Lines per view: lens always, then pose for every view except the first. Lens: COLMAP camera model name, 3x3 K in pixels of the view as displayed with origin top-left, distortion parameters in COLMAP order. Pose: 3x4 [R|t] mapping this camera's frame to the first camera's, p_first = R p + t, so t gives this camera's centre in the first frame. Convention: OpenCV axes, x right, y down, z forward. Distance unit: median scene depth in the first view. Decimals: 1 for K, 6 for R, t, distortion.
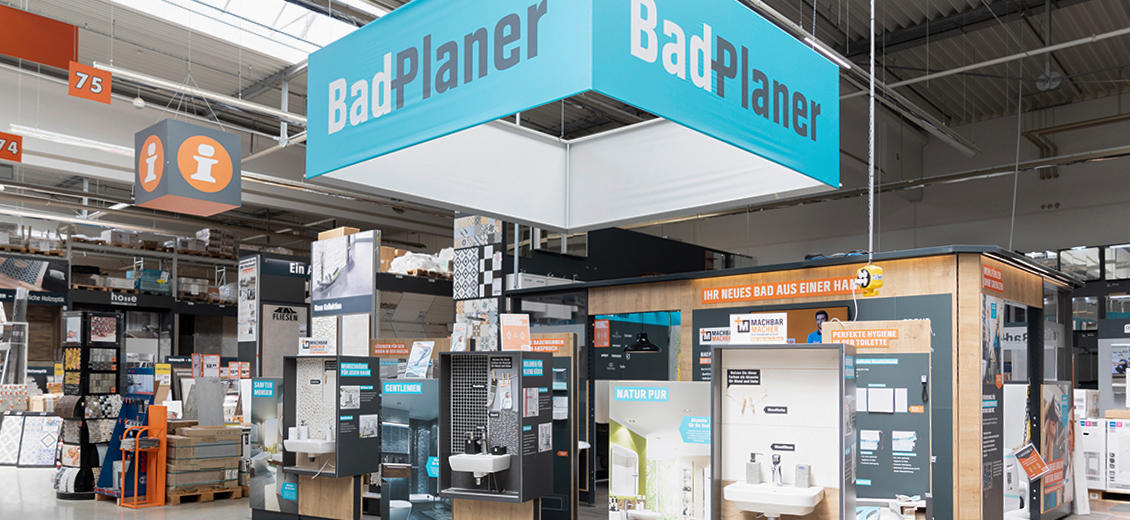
lens RADIAL K [[793.2, 0, 564.6], [0, 793.2, 260.9], [0, 0, 1]] dist [-0.001304, 0.000892]
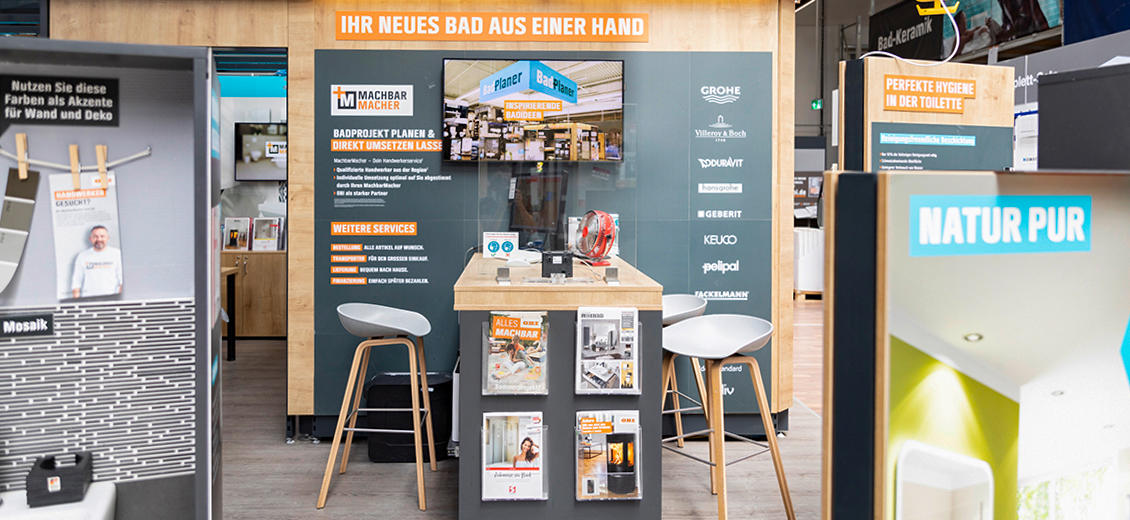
lens RADIAL K [[793.2, 0, 546.9], [0, 793.2, 168.7], [0, 0, 1]] dist [-0.001304, 0.000892]
pose [[0.716978, 0.009007, 0.697038, -0.116574], [-0.098878, 0.991121, 0.088899, 0.095314], [-0.690048, -0.132660, 0.711502, 0.617082]]
